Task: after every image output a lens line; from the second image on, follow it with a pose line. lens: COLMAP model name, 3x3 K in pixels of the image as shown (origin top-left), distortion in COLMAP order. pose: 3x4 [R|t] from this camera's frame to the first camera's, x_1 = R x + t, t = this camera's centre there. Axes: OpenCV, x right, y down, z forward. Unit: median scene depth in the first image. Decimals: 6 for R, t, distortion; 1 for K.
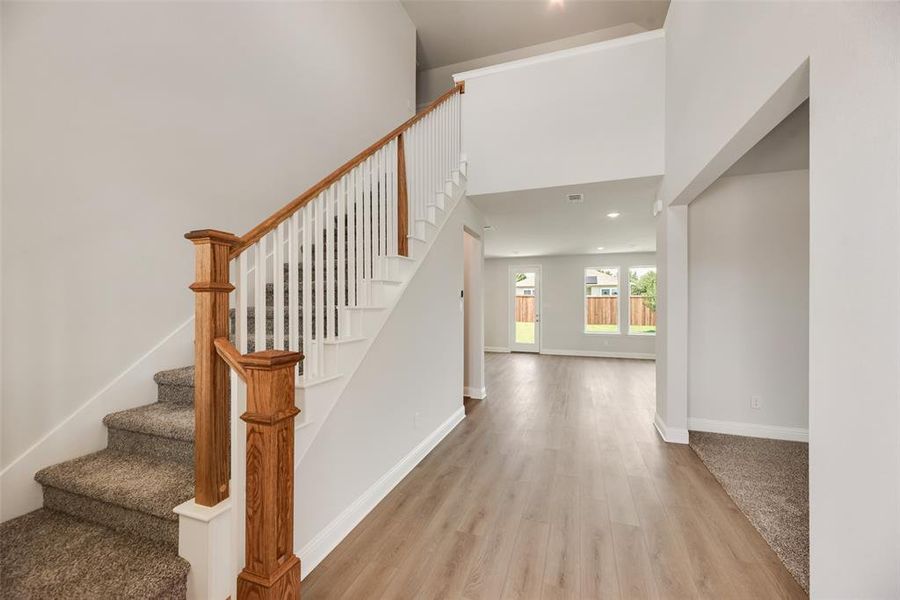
lens RADIAL K [[364.5, 0, 449.4], [0, 364.5, 302.3], [0, 0, 1]] dist [-0.000196, 0.000164]
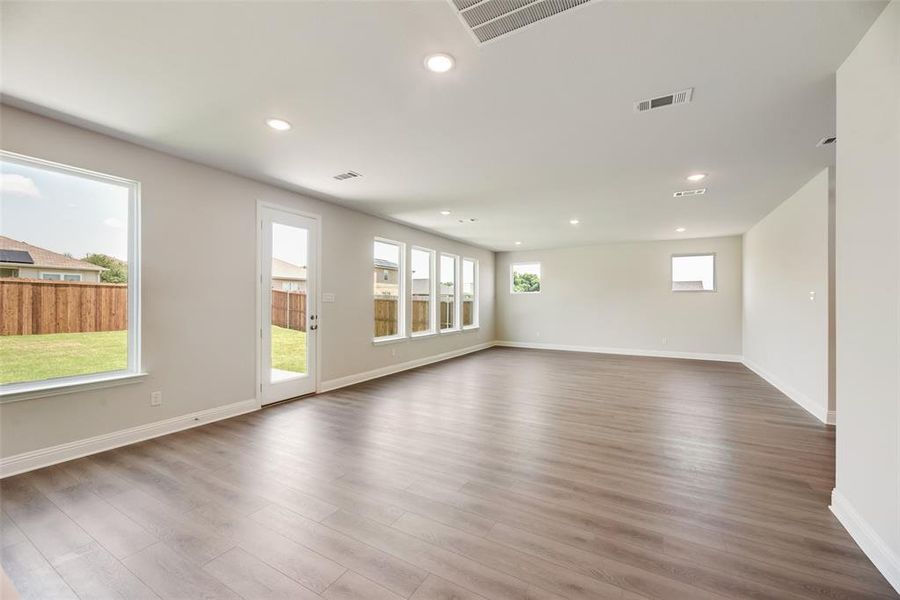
lens RADIAL K [[364.5, 0, 449.4], [0, 364.5, 302.3], [0, 0, 1]] dist [-0.000196, 0.000164]
pose [[0.184935, -0.003465, 0.982745, -0.228027], [-0.013196, 0.999895, 0.006009, 0.004174], [-0.982662, -0.014080, 0.184870, 0.707508]]
